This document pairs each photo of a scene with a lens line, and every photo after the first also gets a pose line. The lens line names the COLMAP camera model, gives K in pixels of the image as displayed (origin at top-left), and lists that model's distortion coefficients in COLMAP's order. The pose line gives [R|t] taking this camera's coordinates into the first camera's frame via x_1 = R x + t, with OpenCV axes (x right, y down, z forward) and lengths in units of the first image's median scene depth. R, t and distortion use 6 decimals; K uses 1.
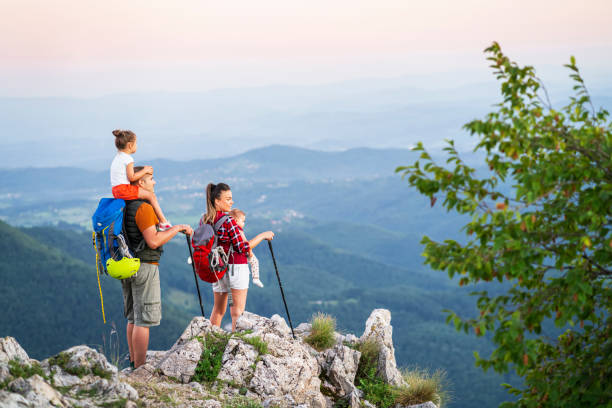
lens RADIAL K [[1670.5, 0, 301.7], [0, 1670.5, 204.1], [0, 0, 1]] dist [0.000897, 0.000000]
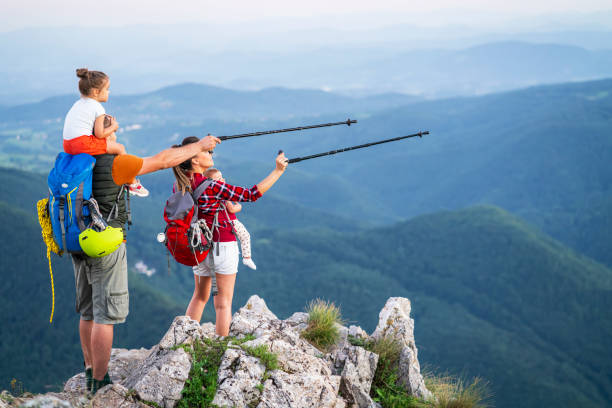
lens RADIAL K [[1670.5, 0, 309.2], [0, 1670.5, 206.4], [0, 0, 1]] dist [0.000897, 0.000000]
pose [[0.998175, 0.013811, 0.058787, -0.044876], [-0.016023, 0.999175, 0.037318, -0.009837], [-0.058223, -0.038192, 0.997573, 0.224645]]
